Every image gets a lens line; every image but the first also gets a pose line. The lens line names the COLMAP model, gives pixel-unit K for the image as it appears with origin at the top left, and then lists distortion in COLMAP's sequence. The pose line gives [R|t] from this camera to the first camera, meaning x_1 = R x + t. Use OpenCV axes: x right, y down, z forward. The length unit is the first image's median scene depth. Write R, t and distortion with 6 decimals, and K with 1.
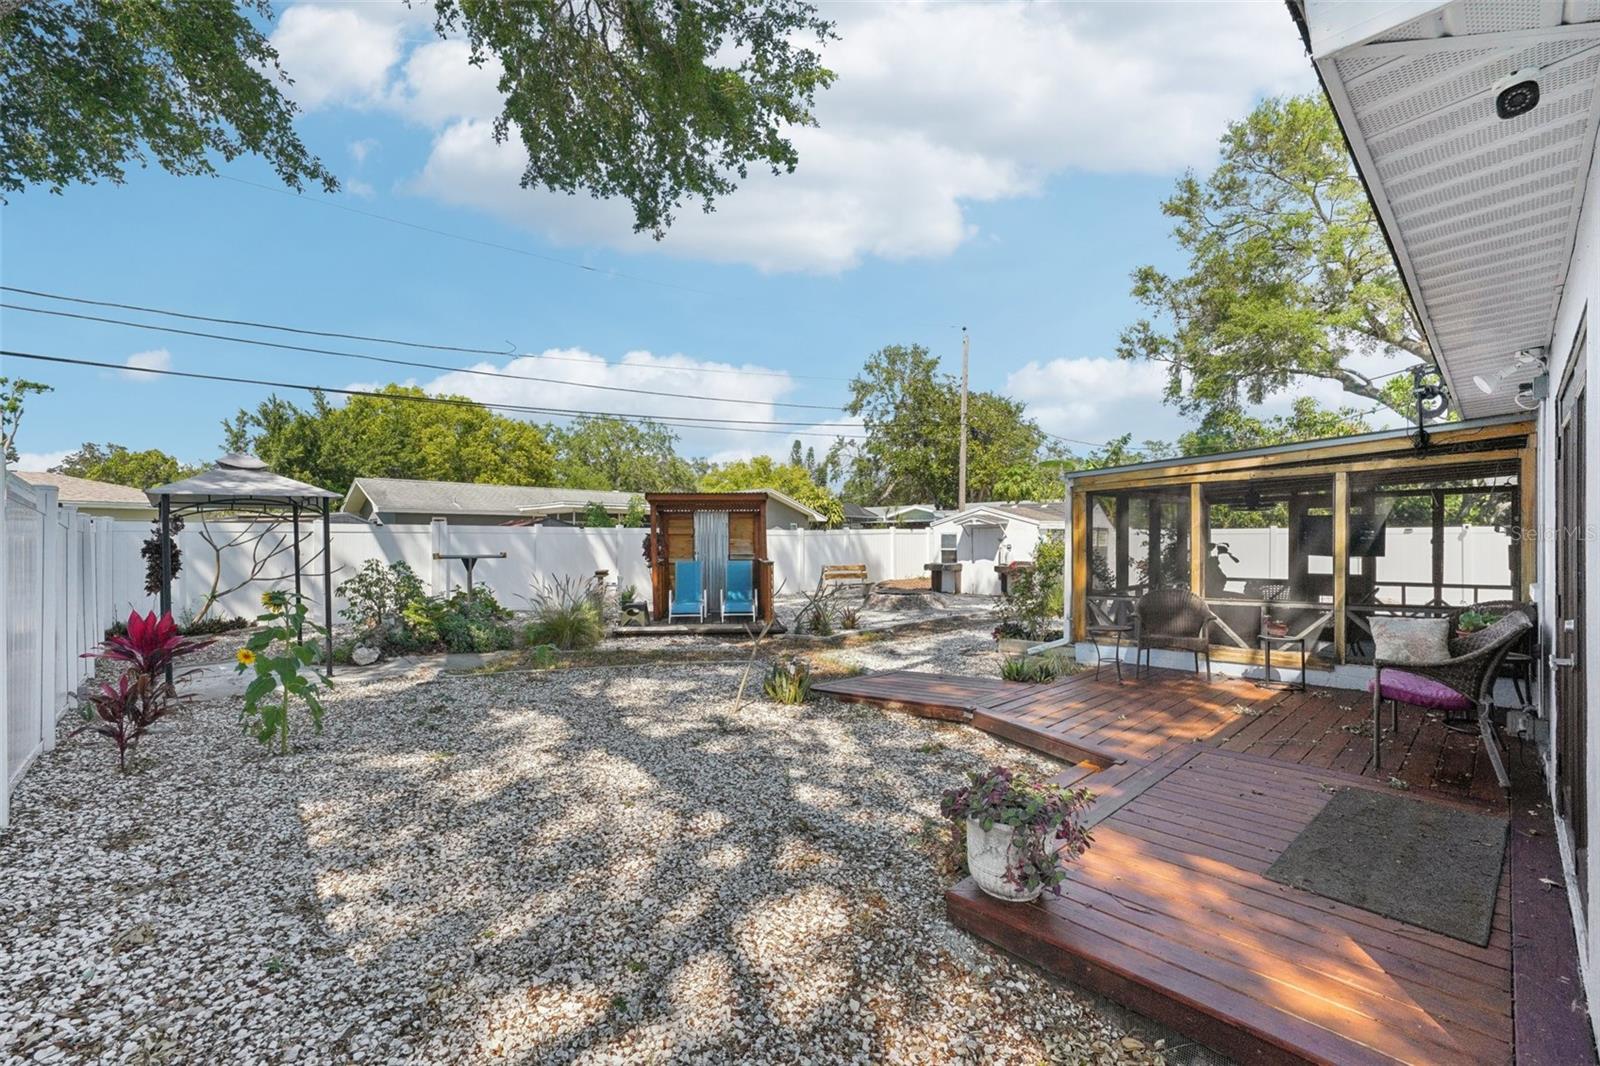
lens RADIAL K [[693.0, 0, 795.7], [0, 693.0, 538.6], [0, 0, 1]] dist [-0.003224, 0.001515]
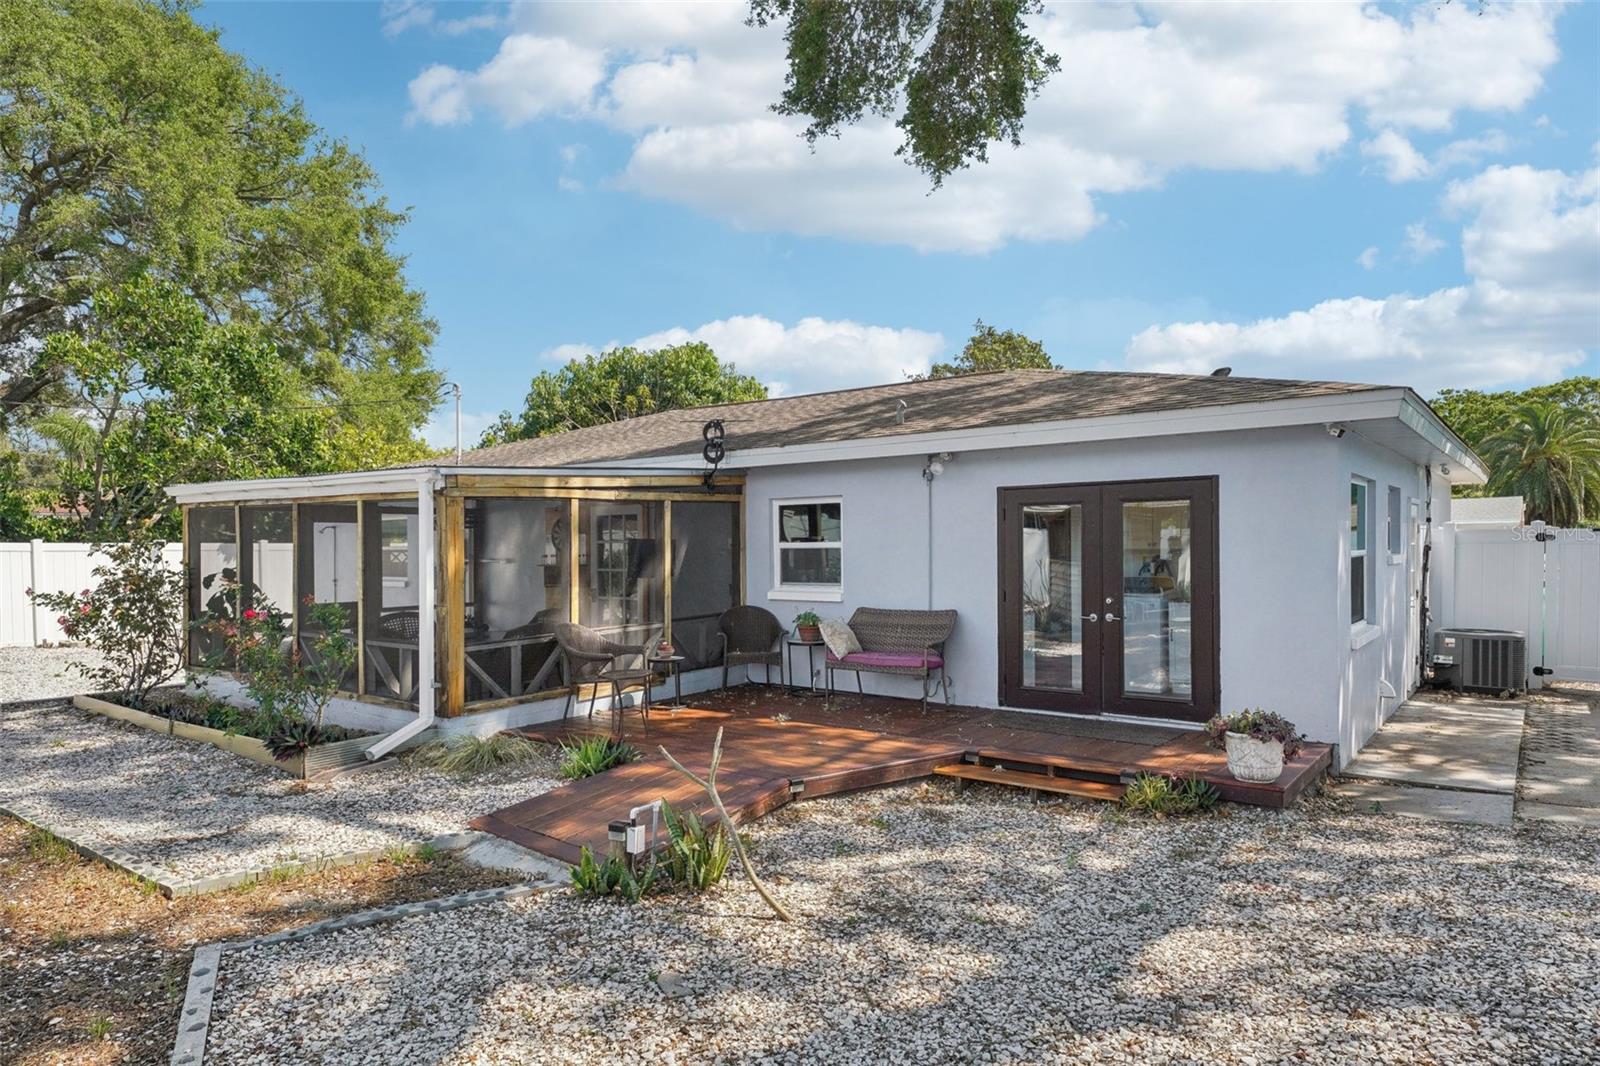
lens RADIAL K [[949.7, 0, 795.8], [0, 949.7, 539.9], [0, 0, 1]] dist [0.000162, 0.000427]
pose [[-0.173505, 0.009691, 0.984785, -0.825829], [0.004716, 0.999948, -0.009010, -0.020559], [-0.984822, 0.003081, -0.173542, 1.191719]]
